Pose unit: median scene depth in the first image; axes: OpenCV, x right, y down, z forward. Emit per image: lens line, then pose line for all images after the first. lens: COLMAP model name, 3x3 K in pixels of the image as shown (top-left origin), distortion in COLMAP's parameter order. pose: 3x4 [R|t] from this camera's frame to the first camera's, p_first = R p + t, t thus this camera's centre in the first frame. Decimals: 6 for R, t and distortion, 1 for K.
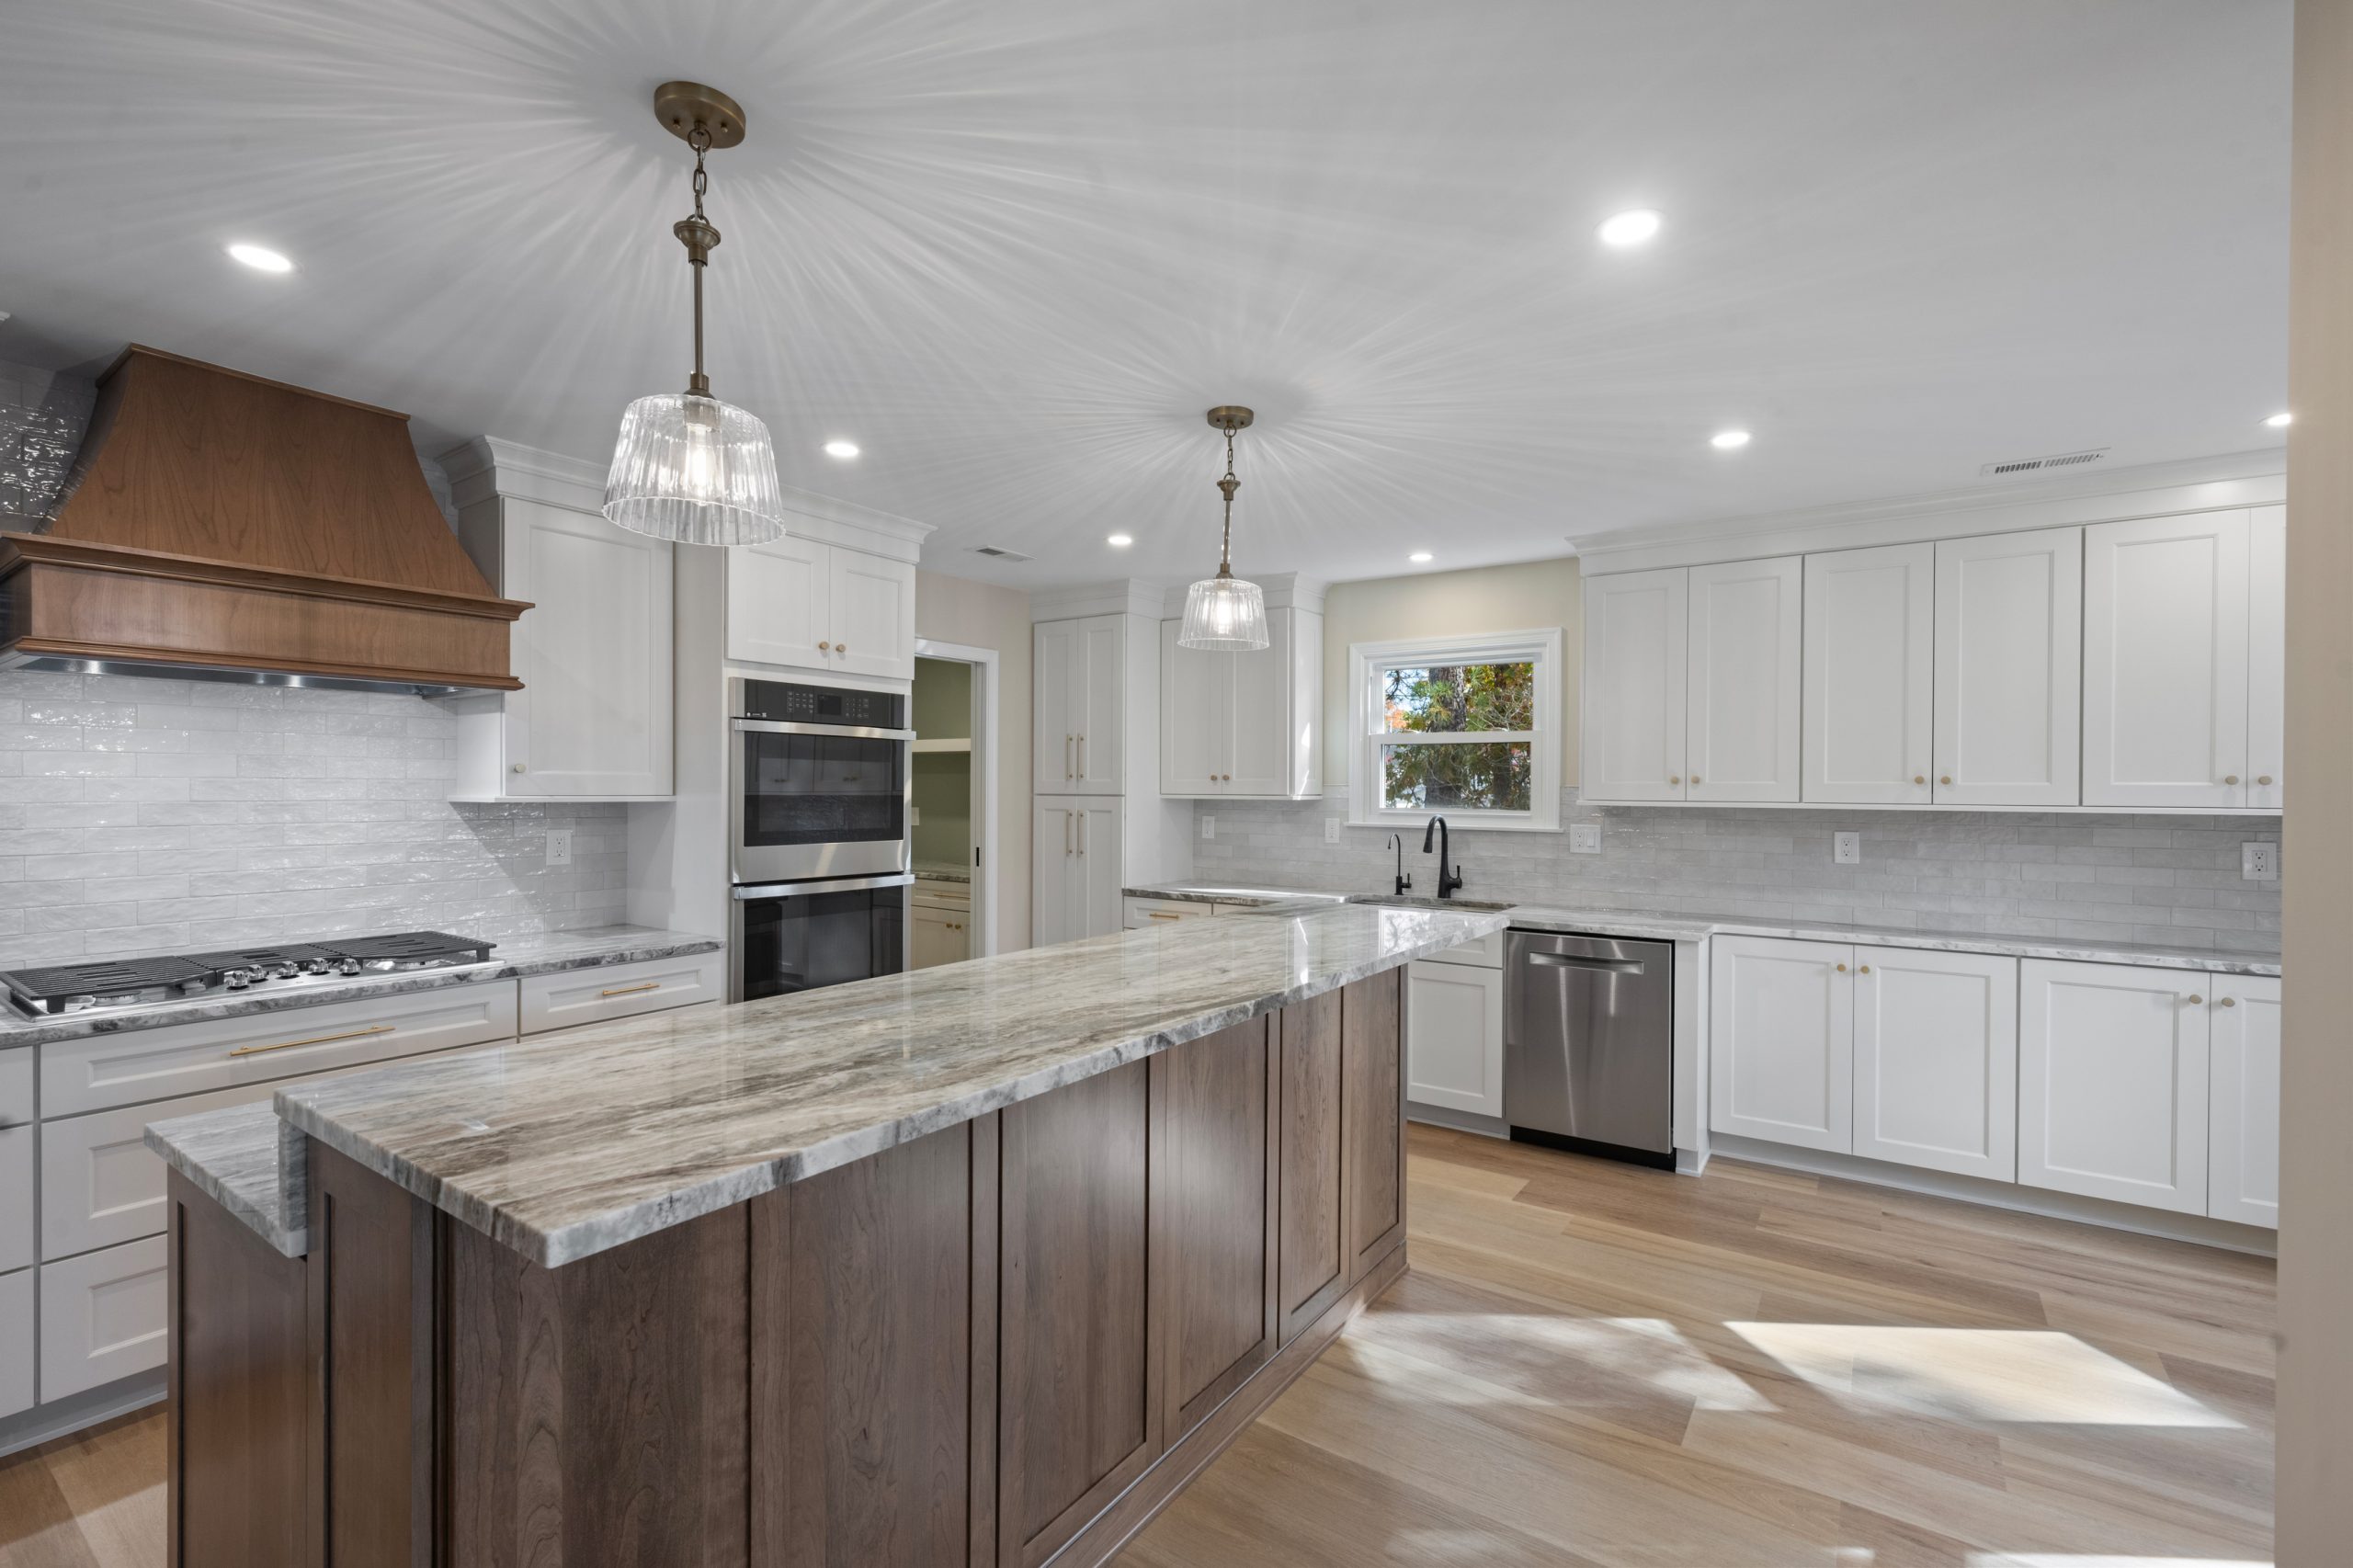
lens RADIAL K [[1035.5, 0, 1173.7], [0, 1035.5, 791.3], [0, 0, 1]] dist [0.000882, -0.000179]
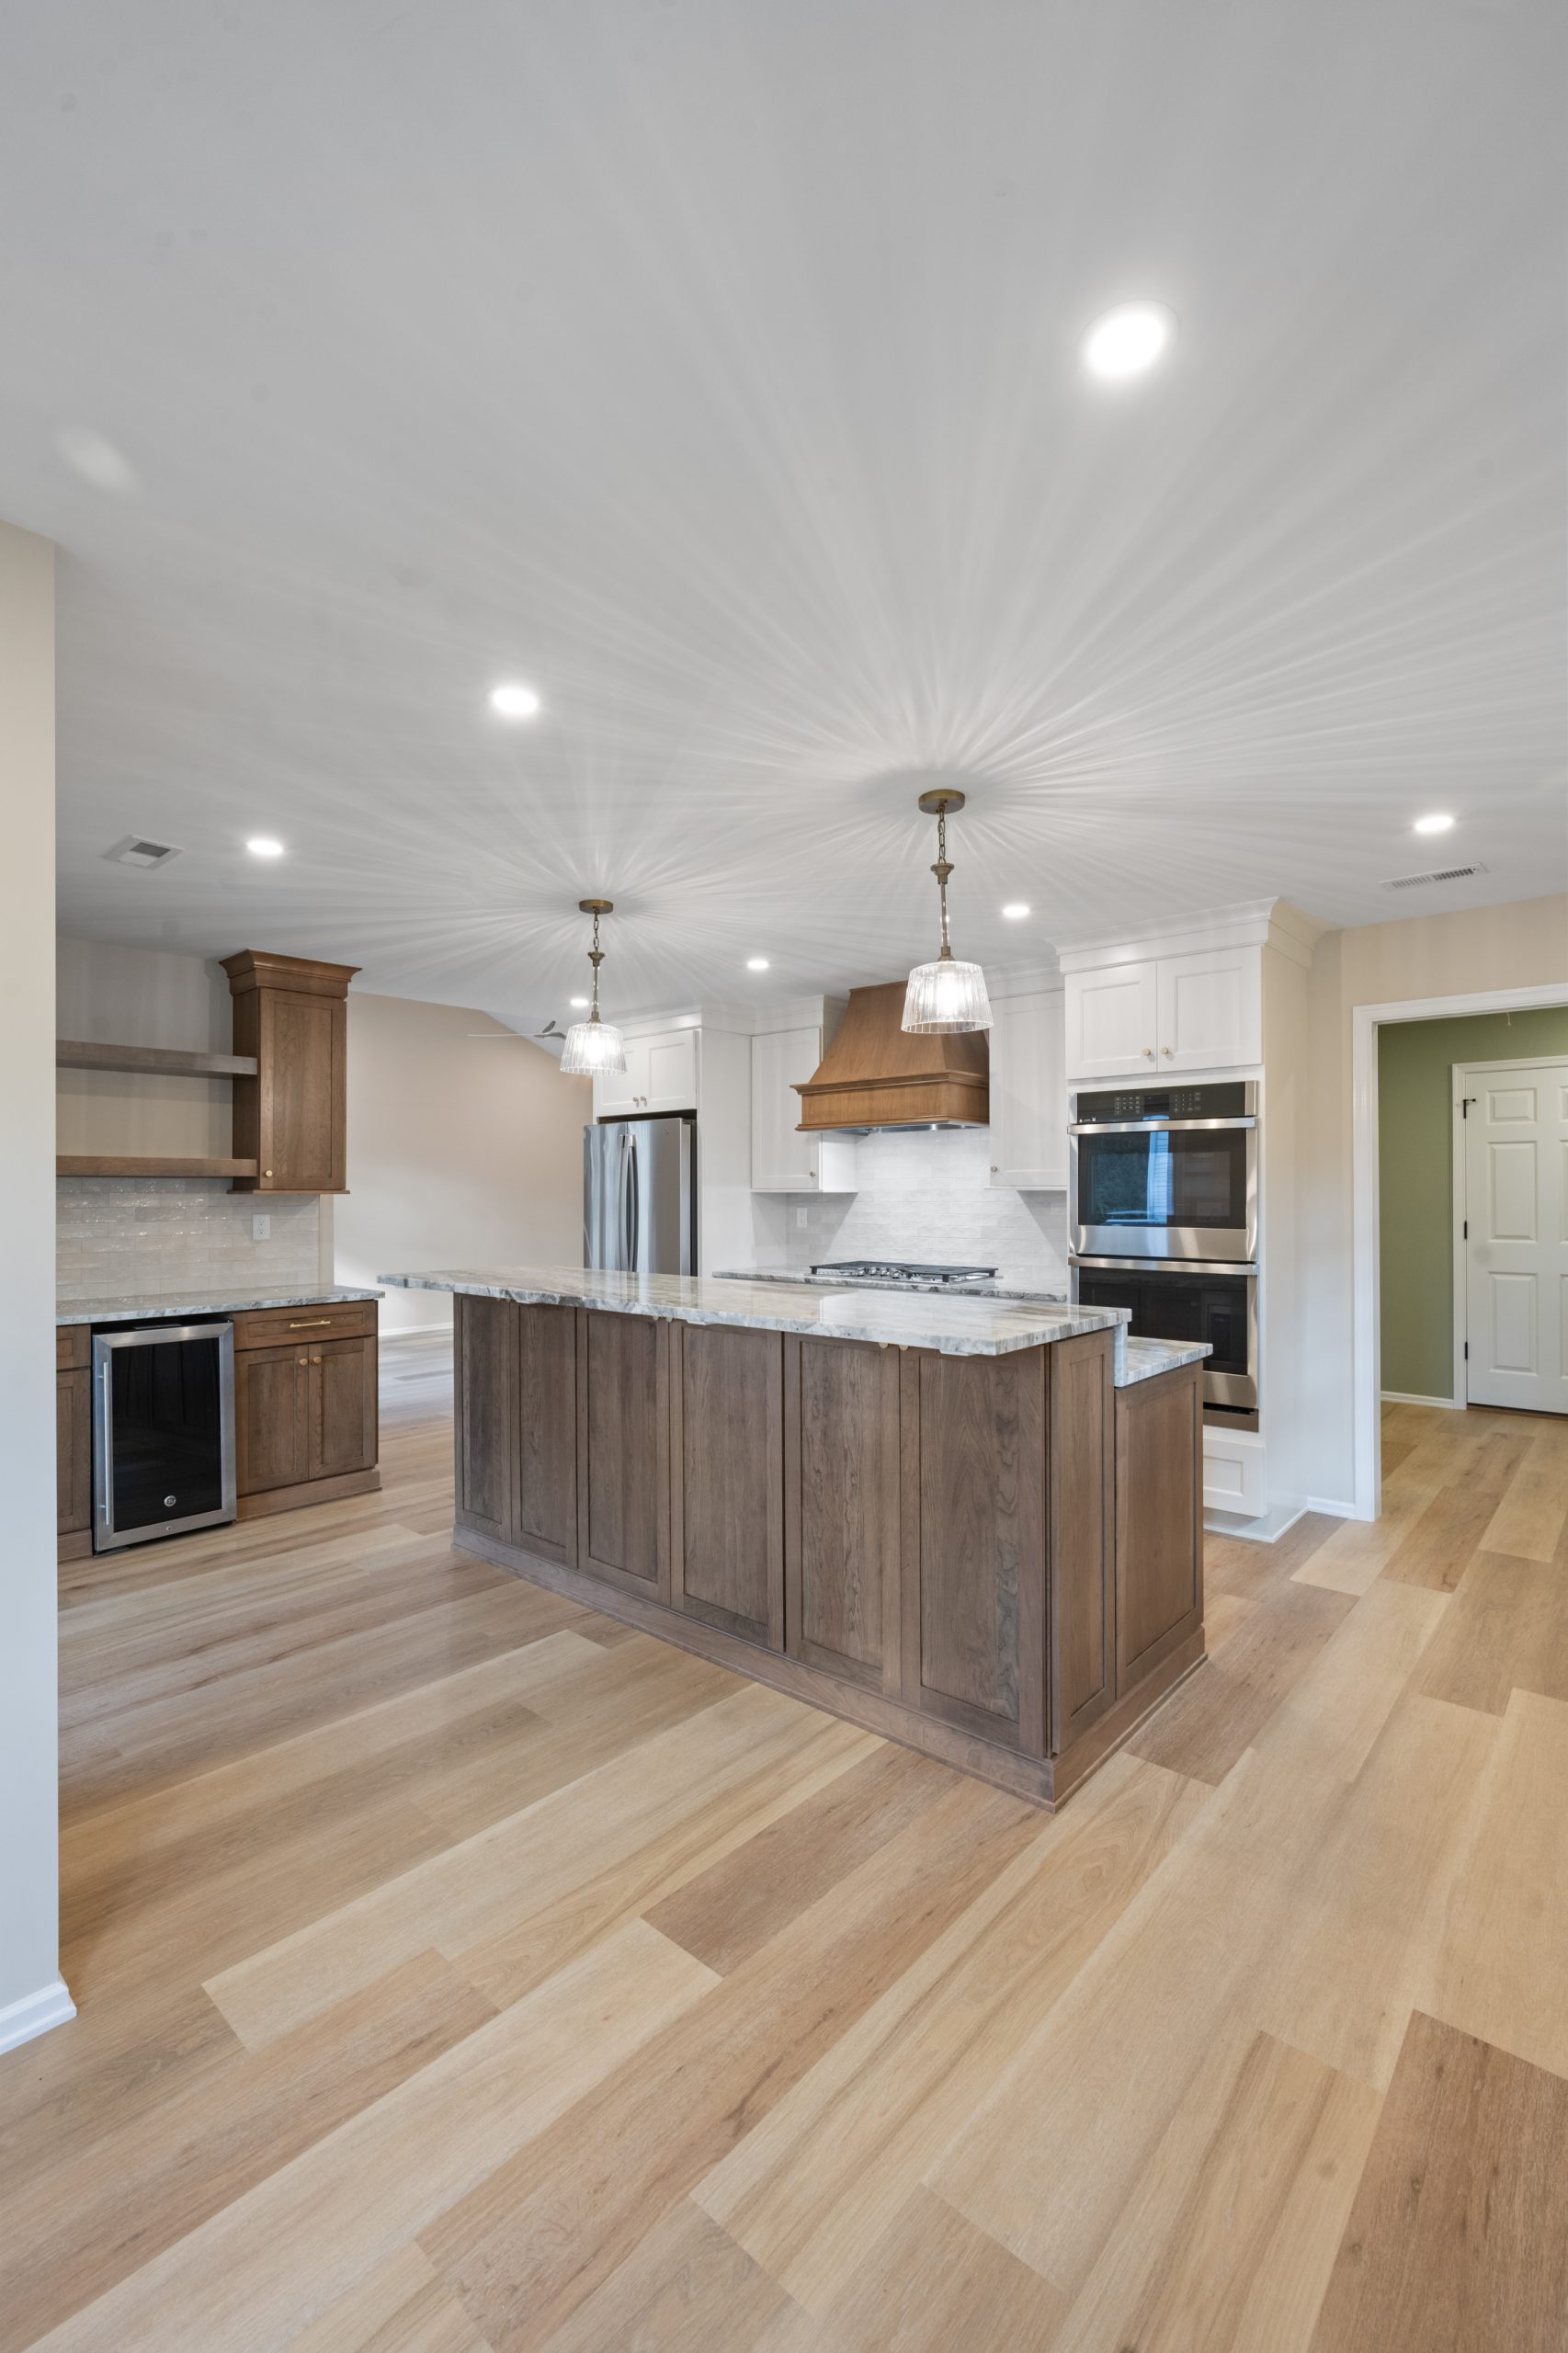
lens RADIAL K [[999.7, 0, 788.7], [0, 999.7, 1191.2], [0, 0, 1]] dist [-0.000118, -0.000482]
pose [[-0.117028, -0.006316, -0.993108, 0.733169], [-0.001719, 0.999980, -0.006157, 0.017172], [0.993127, 0.000986, -0.117037, 0.684465]]
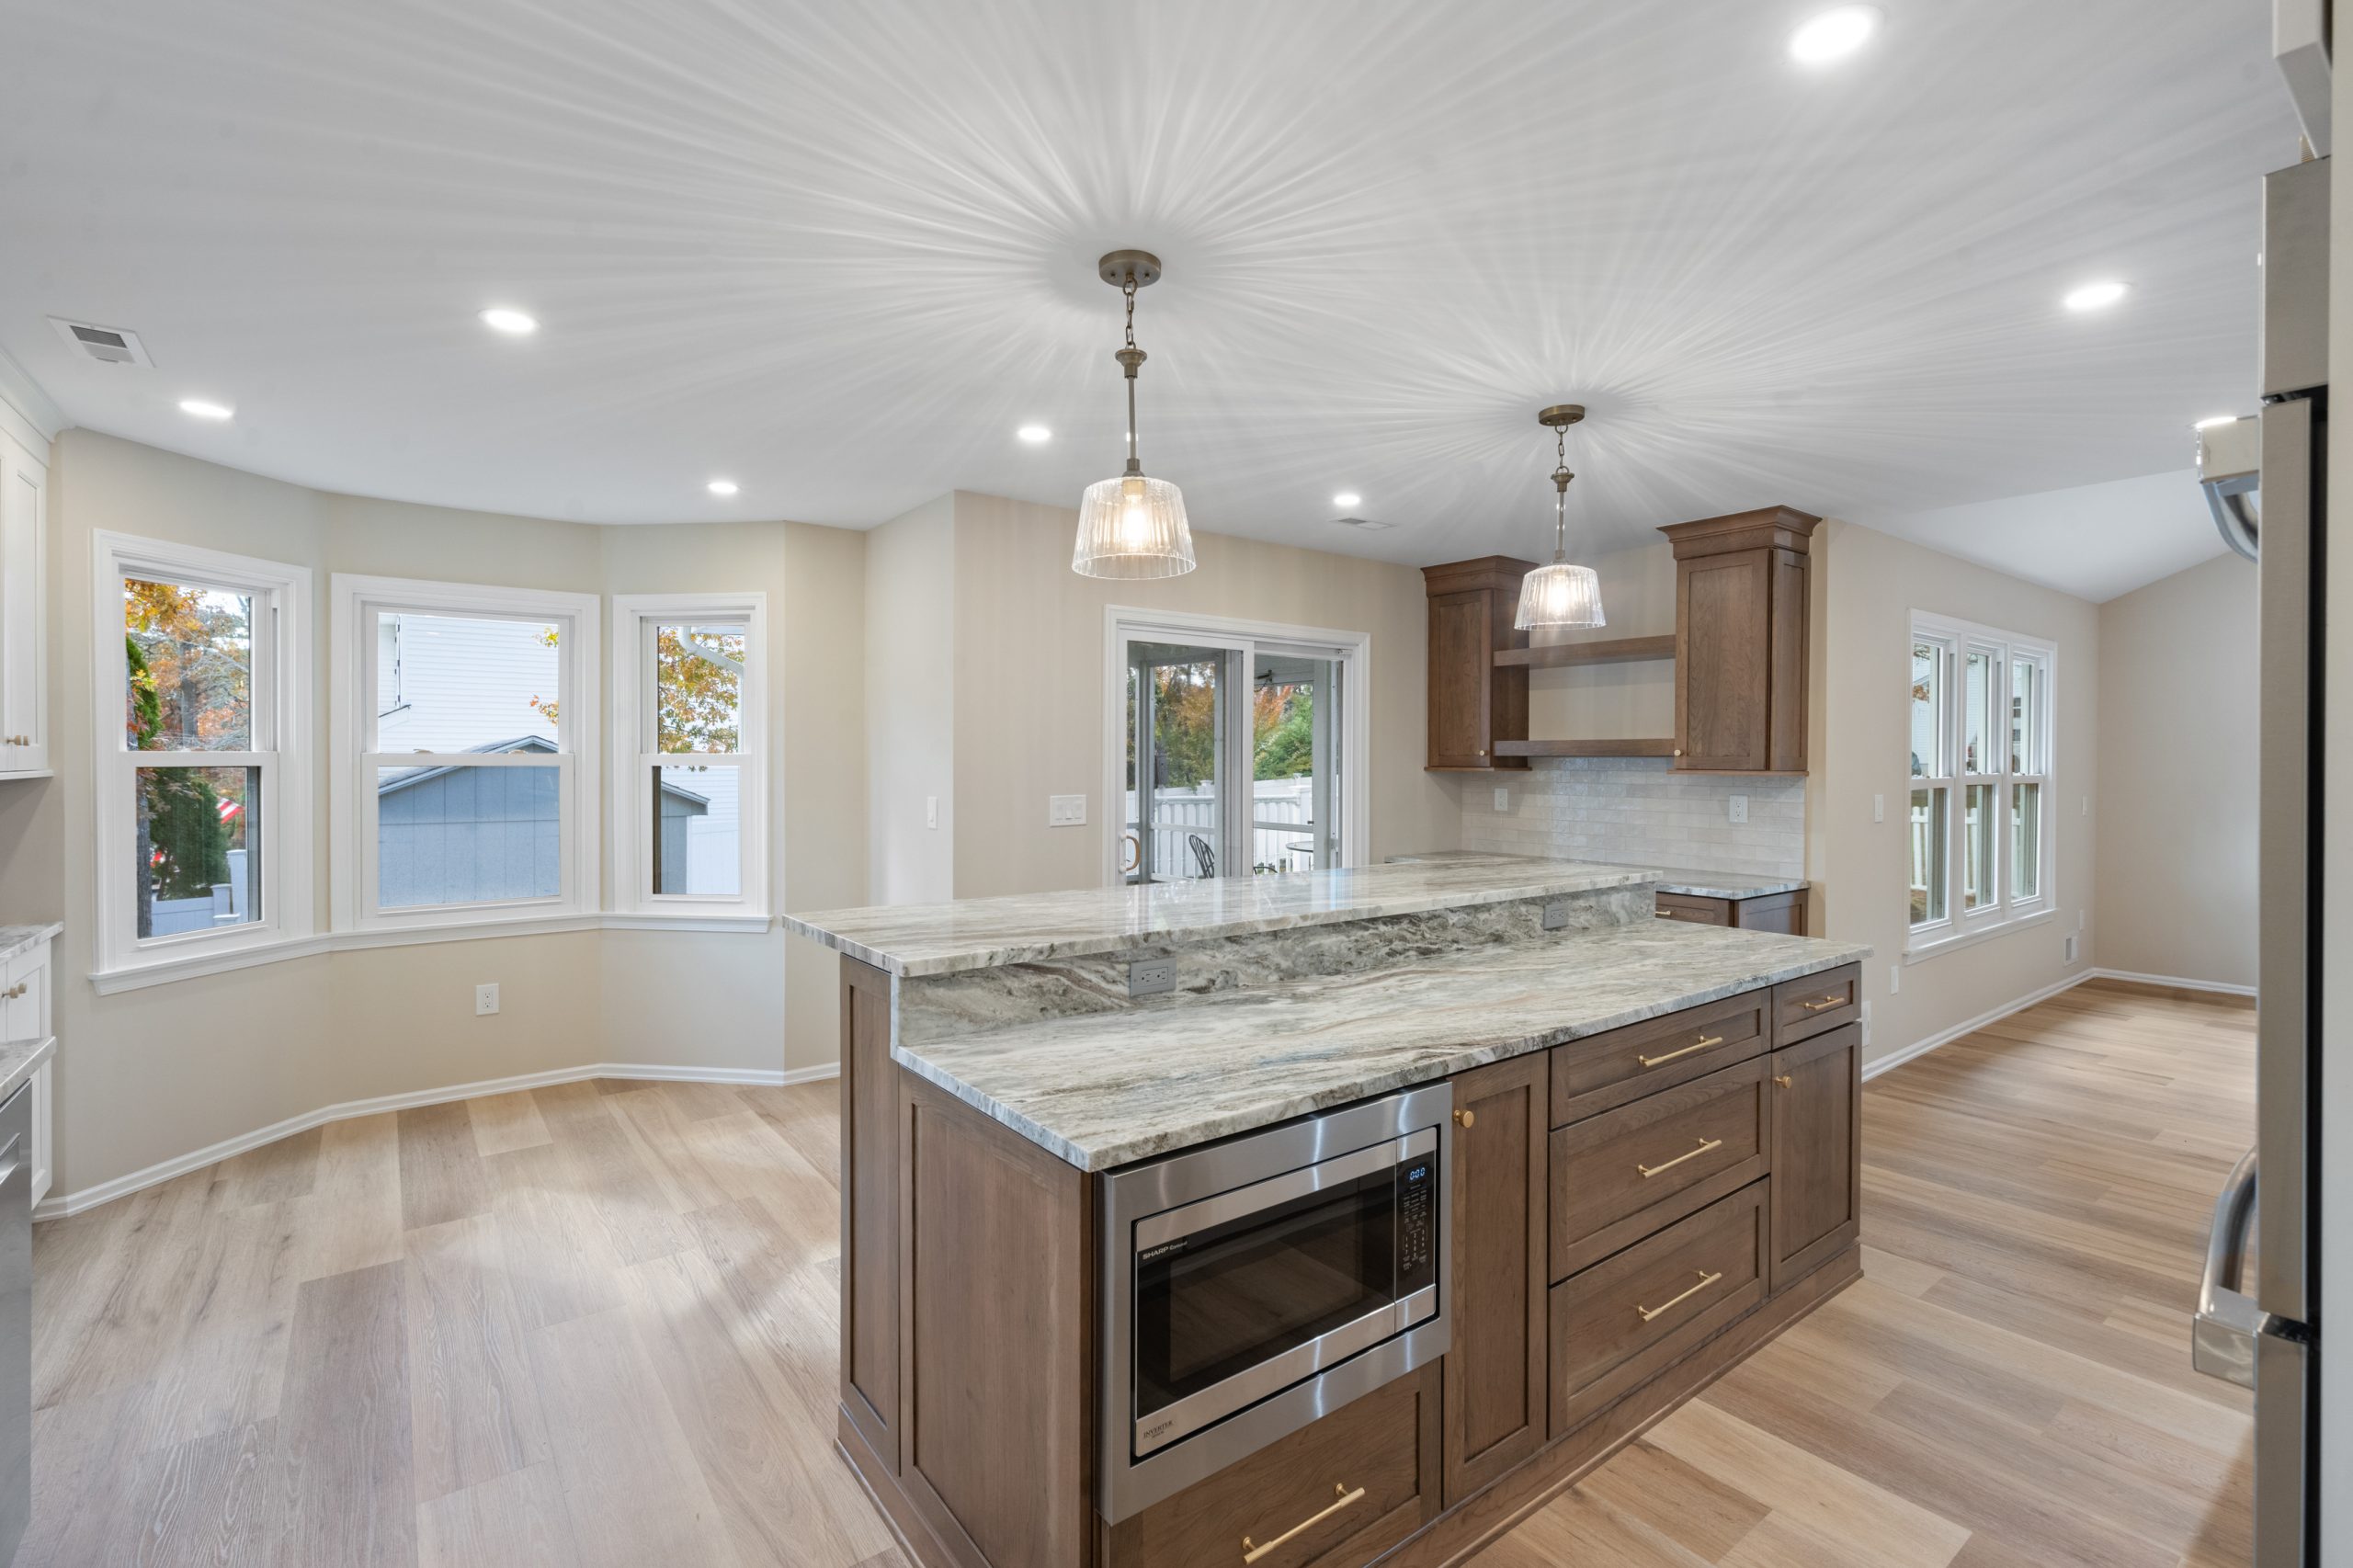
lens RADIAL K [[1035.5, 0, 1185.5], [0, 1035.5, 768.5], [0, 0, 1]] dist [0.000882, -0.000179]
pose [[-0.950134, -0.010035, 0.311680, -0.159960], [-0.006208, 0.999893, 0.013268, -0.002999], [-0.311780, 0.010672, -0.950094, 1.210738]]
